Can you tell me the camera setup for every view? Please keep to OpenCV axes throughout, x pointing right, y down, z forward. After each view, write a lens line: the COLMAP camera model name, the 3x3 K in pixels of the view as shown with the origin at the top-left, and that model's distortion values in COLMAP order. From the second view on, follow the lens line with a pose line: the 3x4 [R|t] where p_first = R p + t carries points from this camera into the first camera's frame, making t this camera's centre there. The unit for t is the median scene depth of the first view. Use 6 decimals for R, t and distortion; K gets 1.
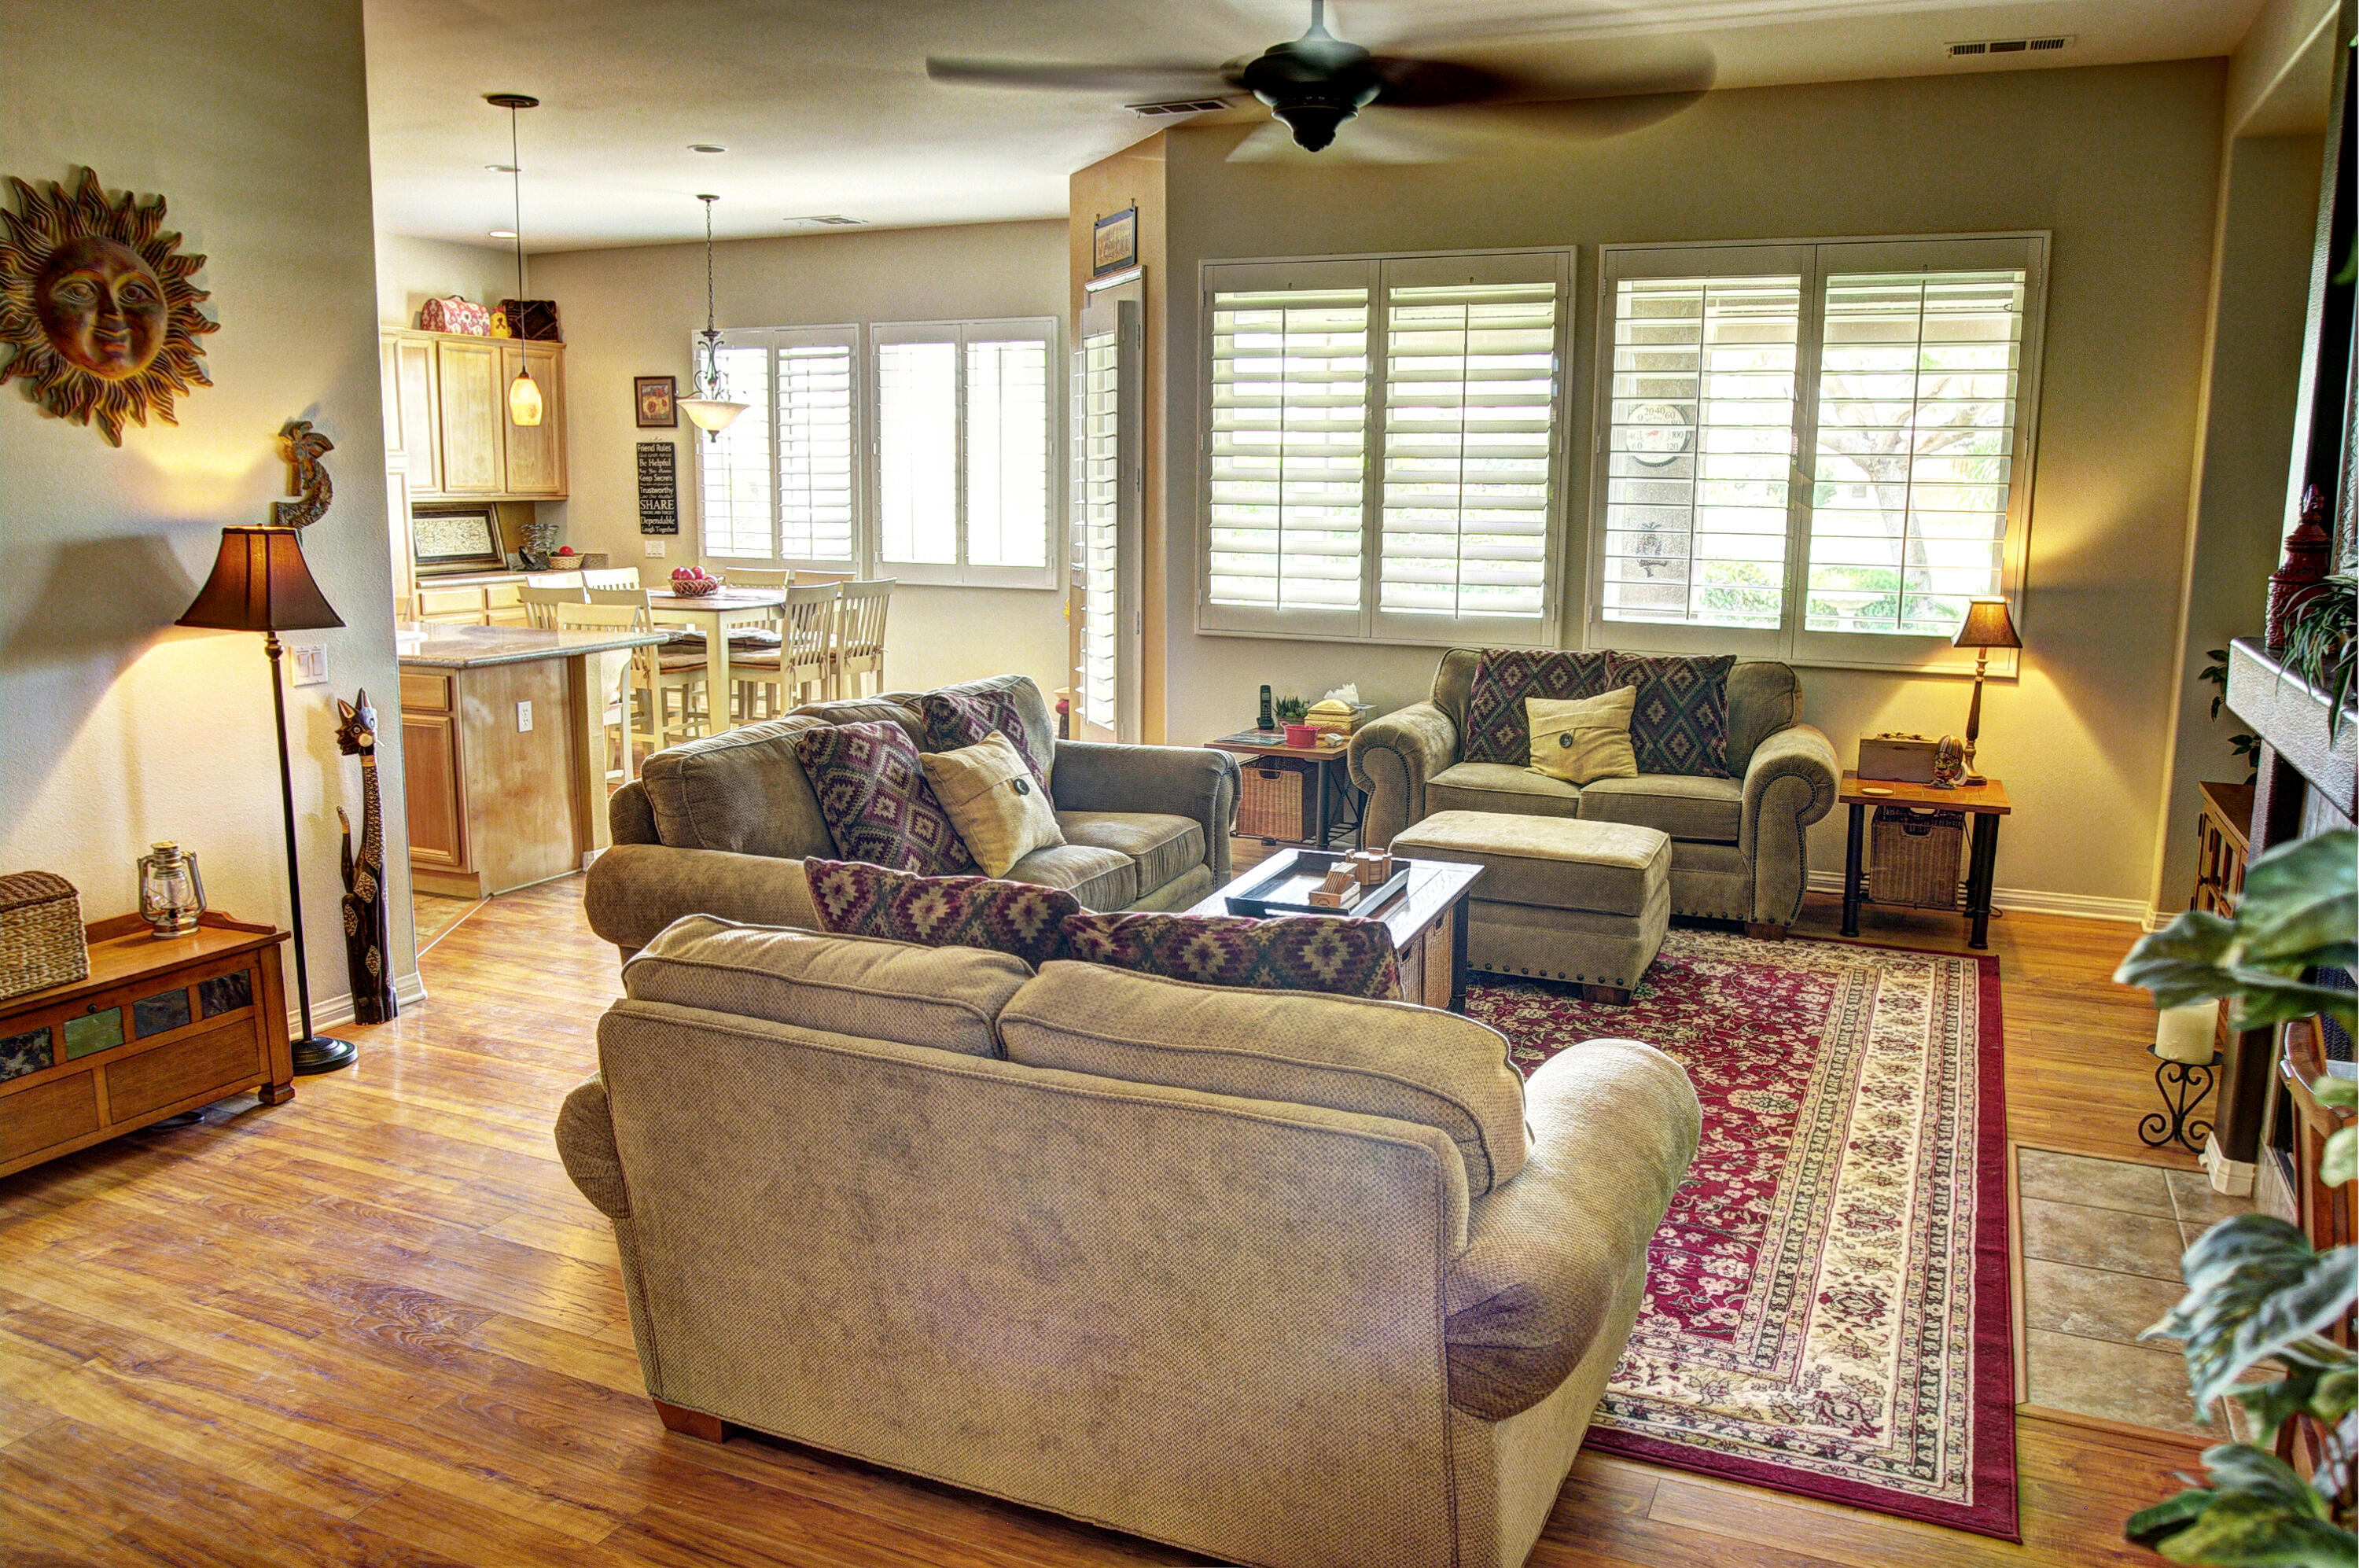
lens RADIAL K [[1777.3, 0, 1165.9], [0, 1777.3, 782.2], [0, 0, 1]] dist [-0.066687, 0.035439]
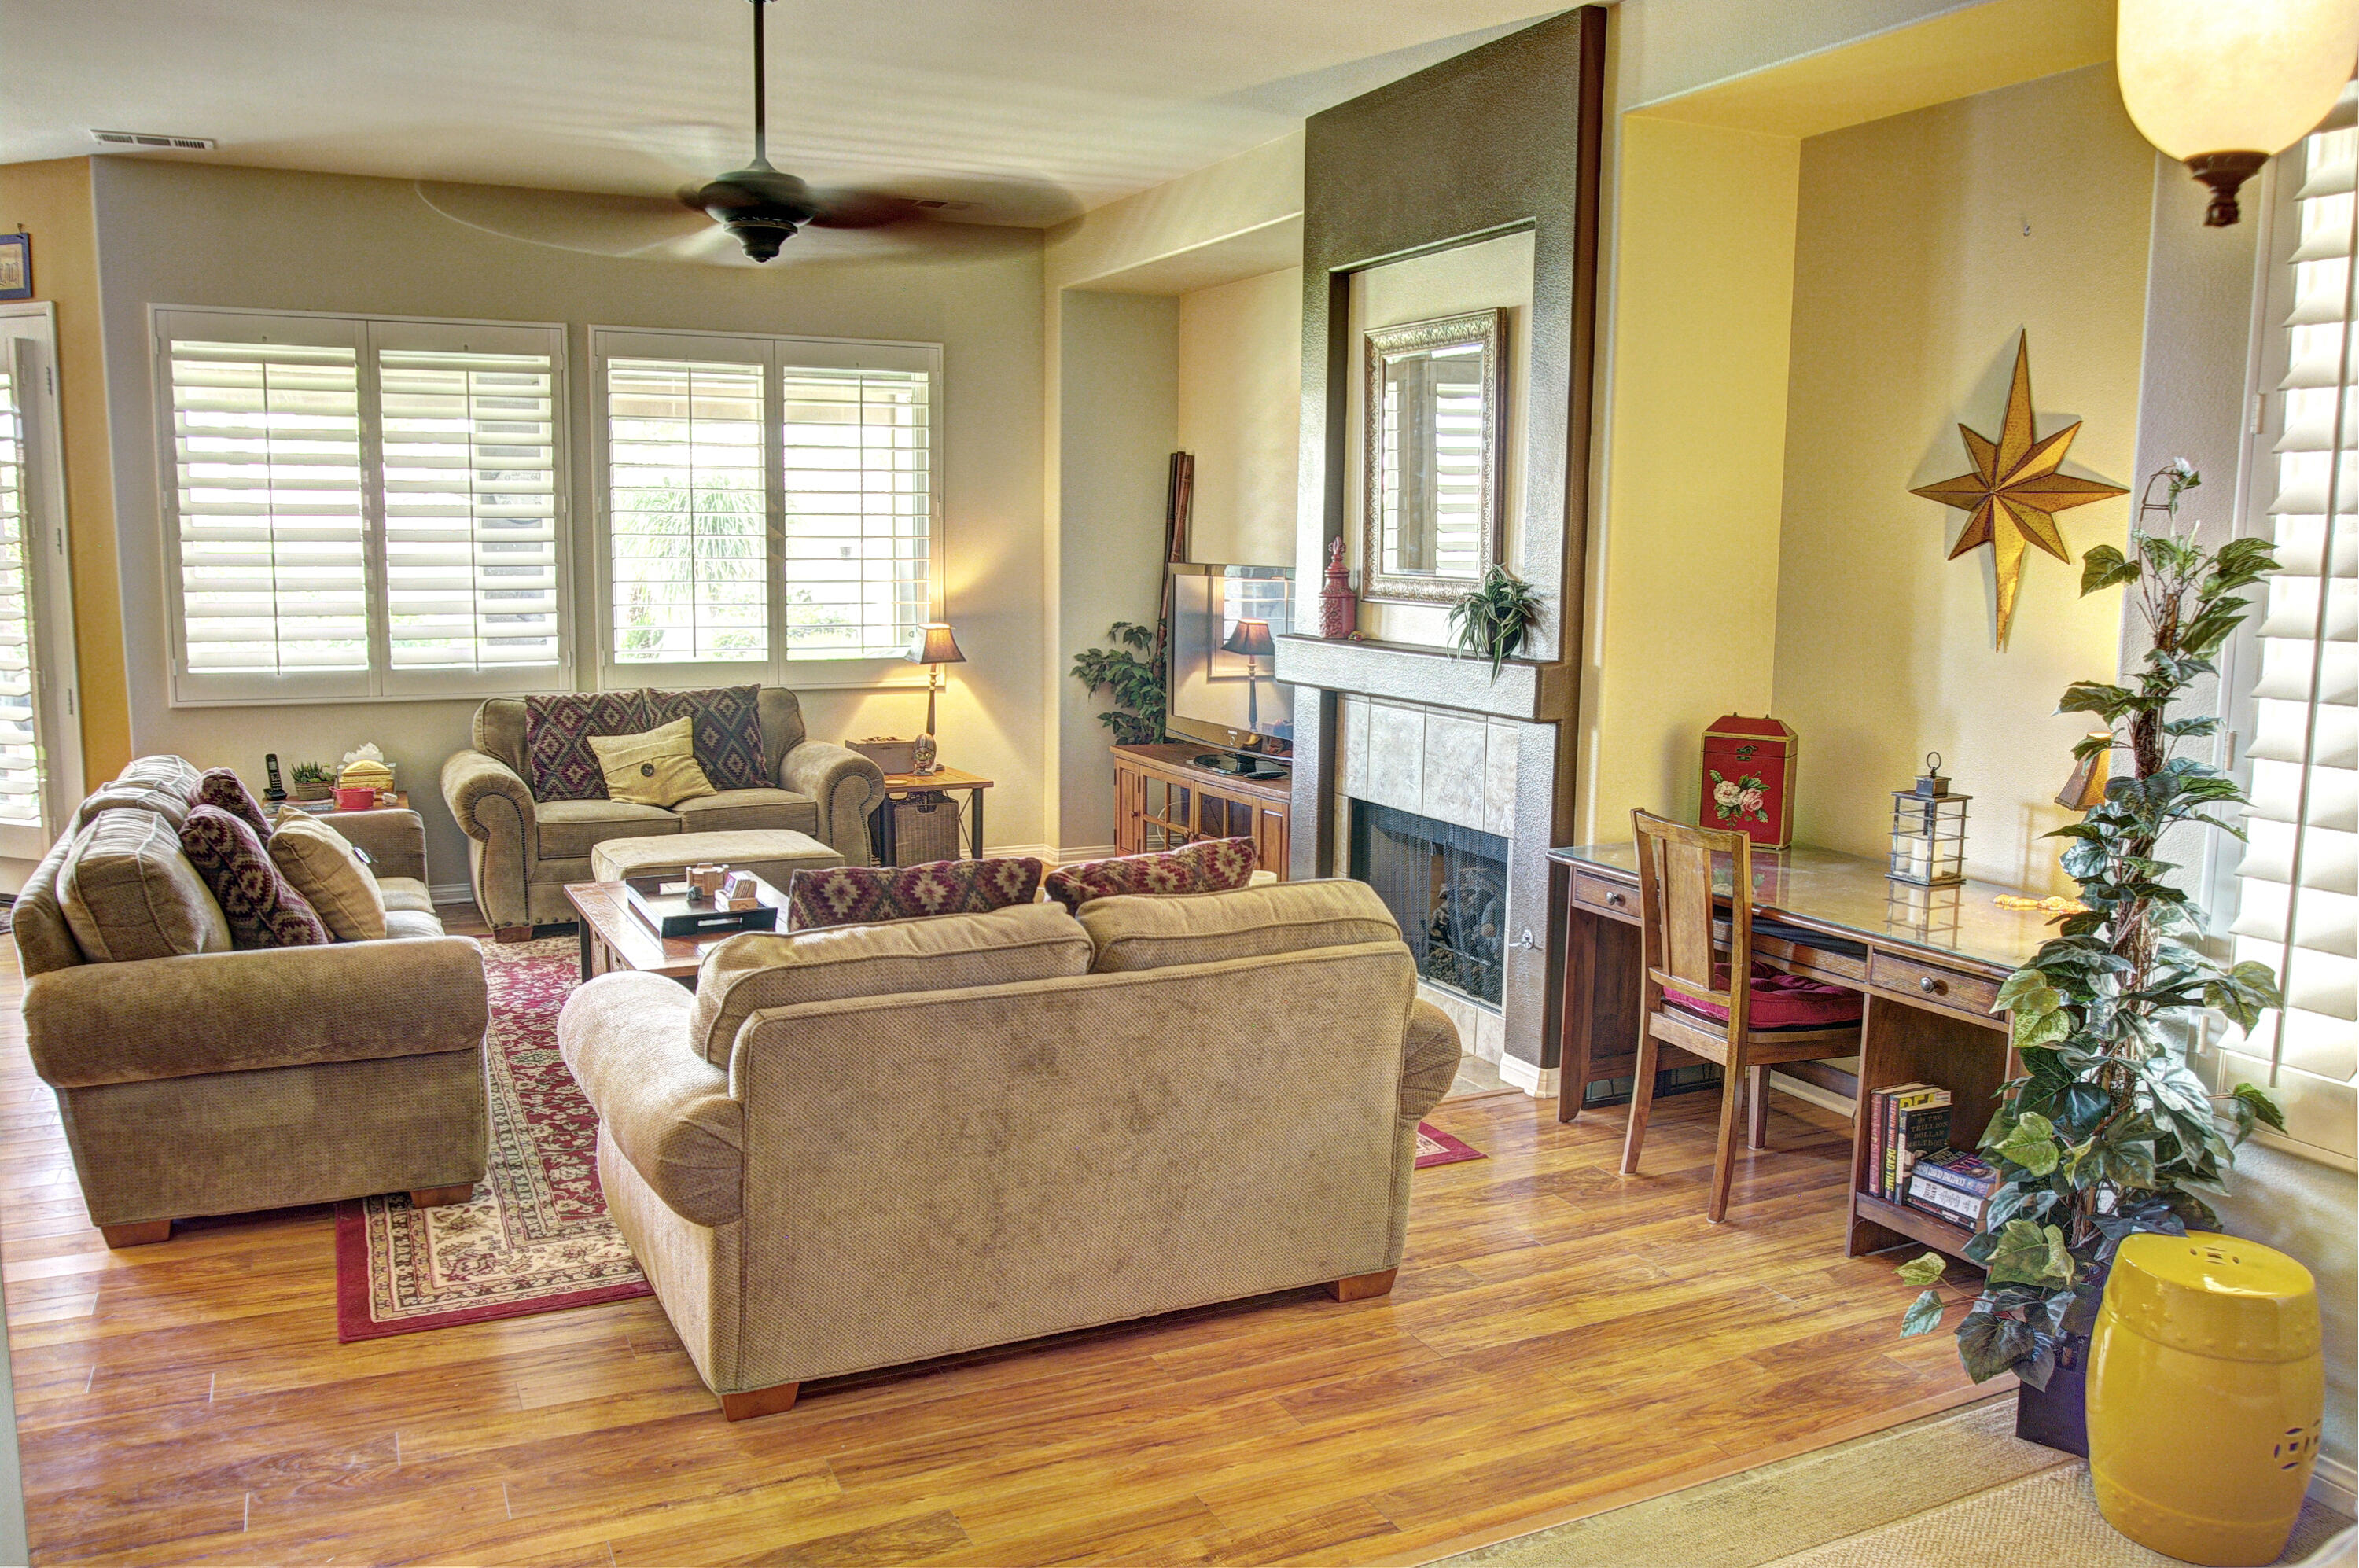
lens RADIAL K [[1777.3, 0, 1158.5], [0, 1777.3, 775.3], [0, 0, 1]] dist [-0.066687, 0.035439]
pose [[0.646407, -0.102852, 0.756028, -0.445426], [0.127408, 0.991511, 0.025953, -0.008999], [-0.752280, 0.079548, 0.654024, 0.035315]]
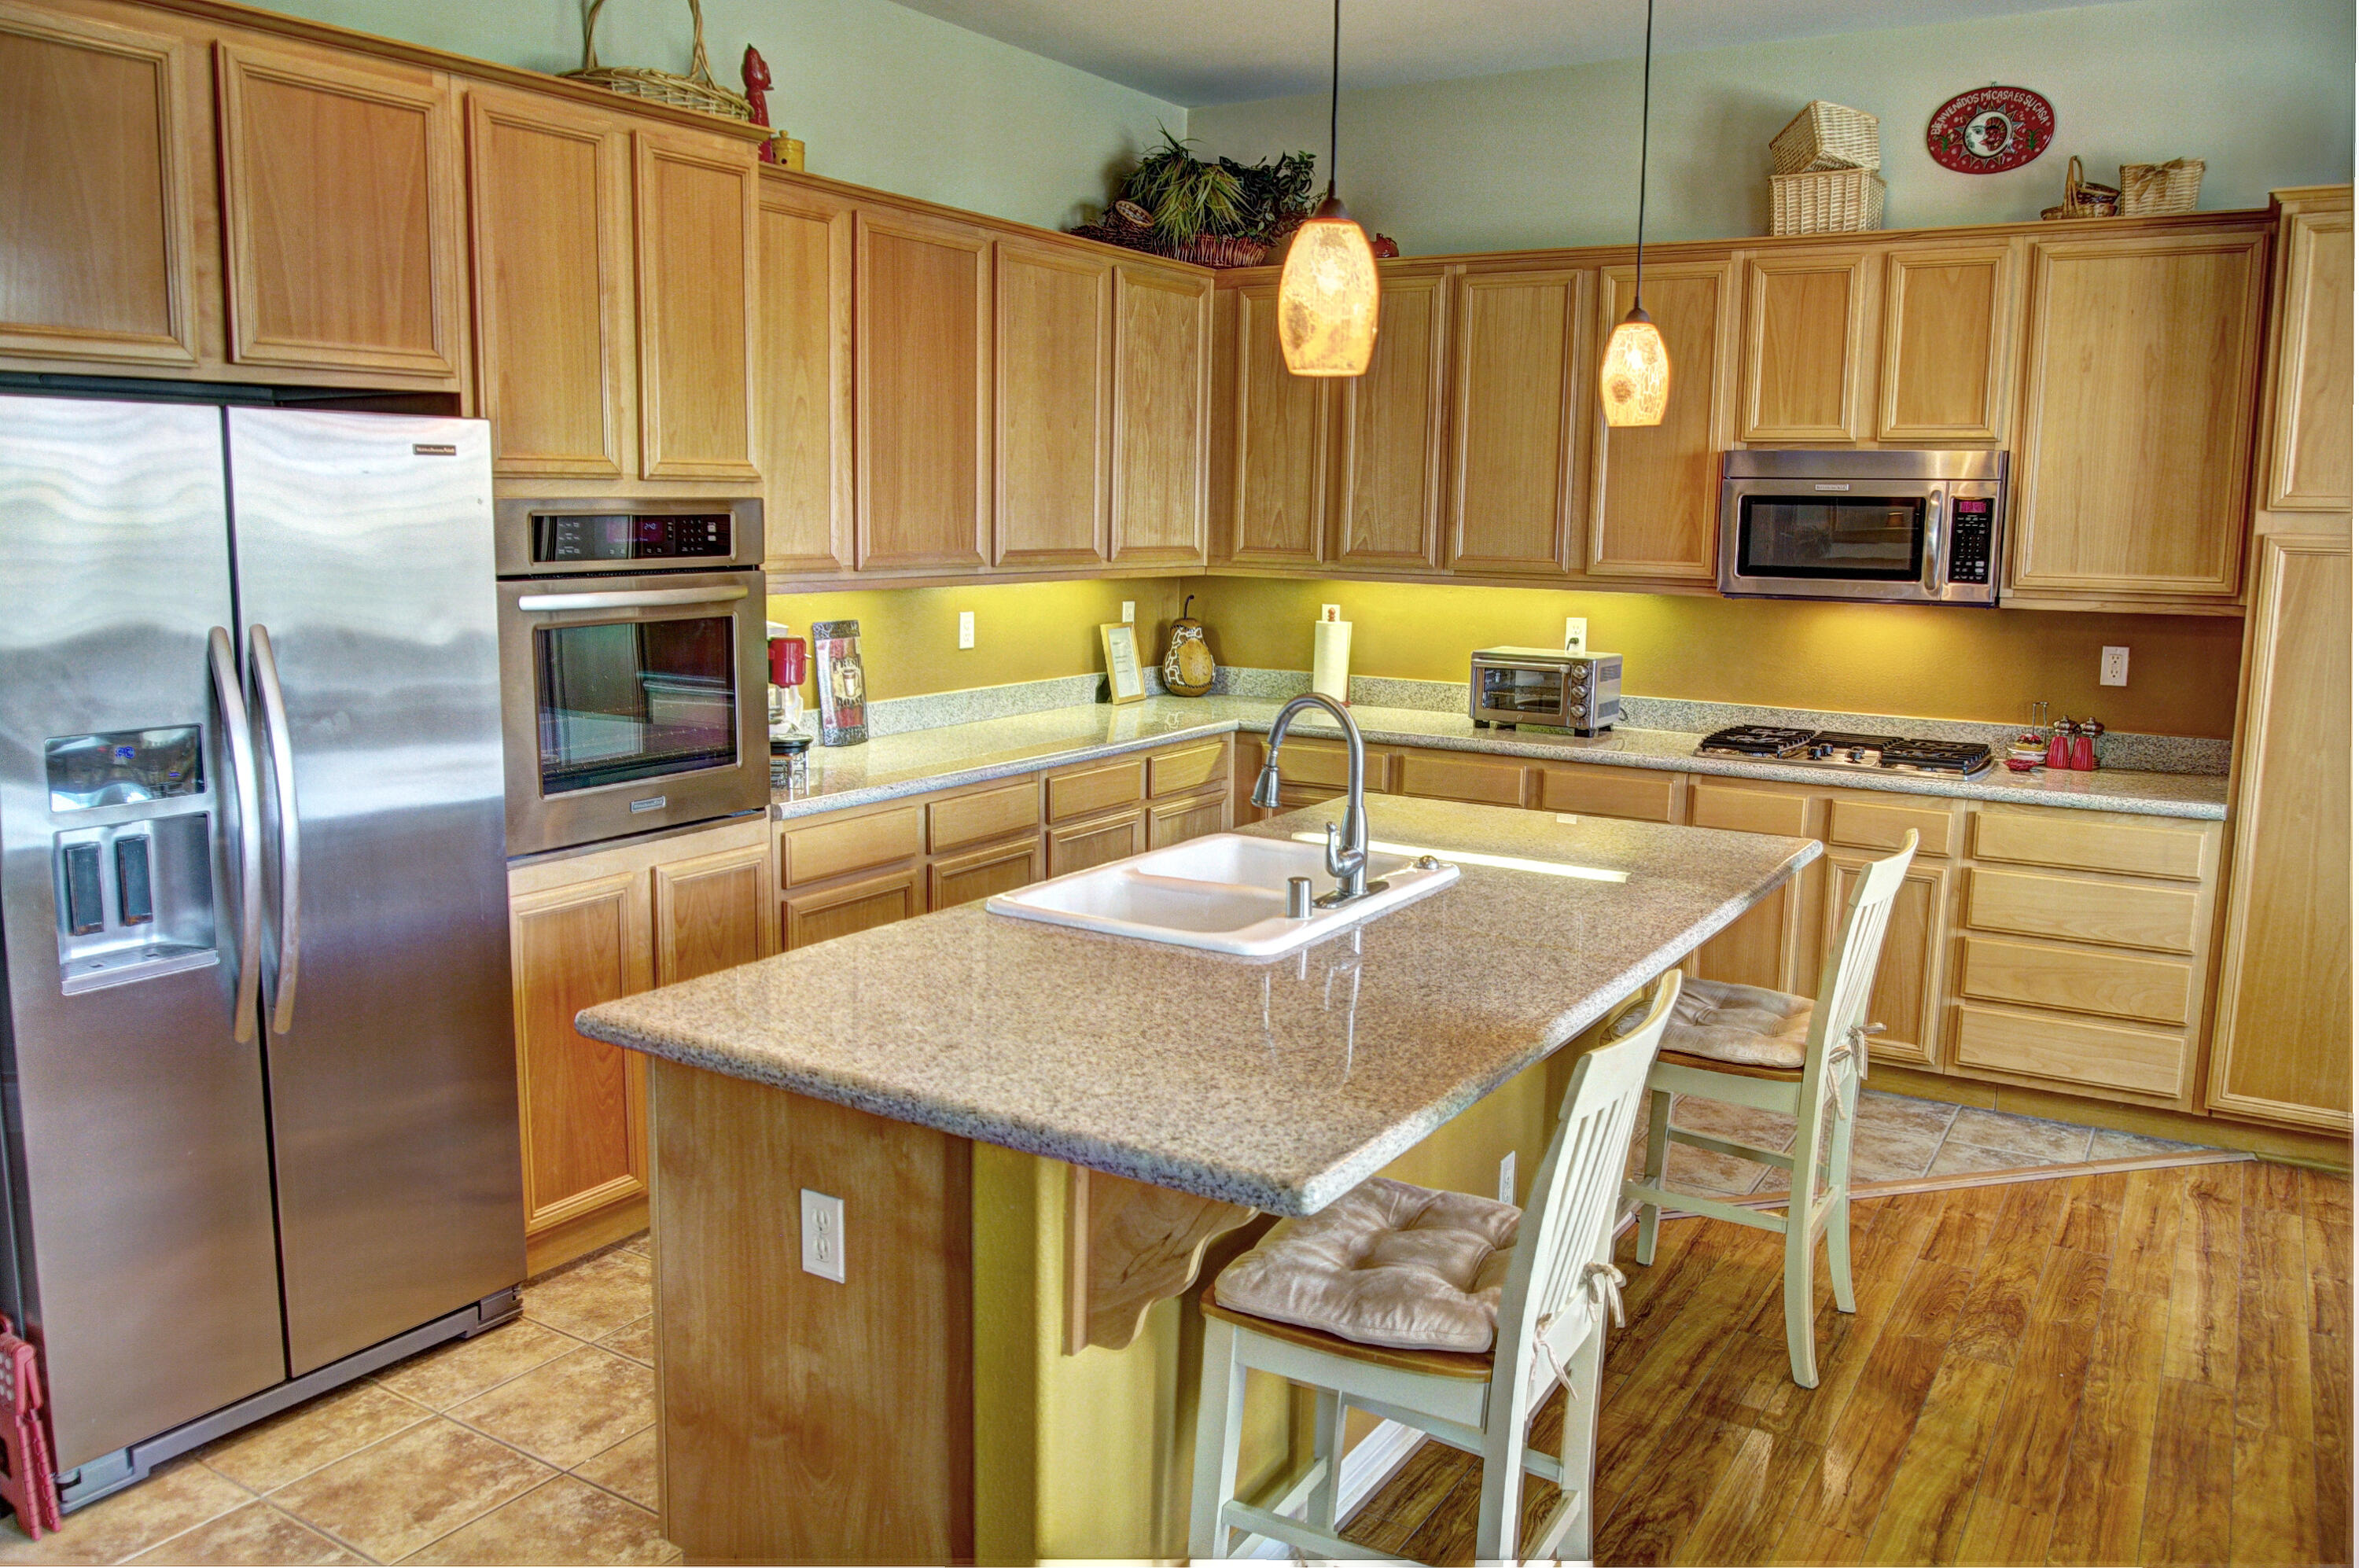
lens RADIAL K [[1777.3, 0, 1152.0], [0, 1777.3, 772.1], [0, 0, 1]] dist [-0.066687, 0.035439]
pose [[-0.132548, 0.136555, -0.981725, -0.055800], [-0.187642, 0.969097, 0.160132, -0.211522], [0.973253, 0.205438, -0.102828, 1.198277]]
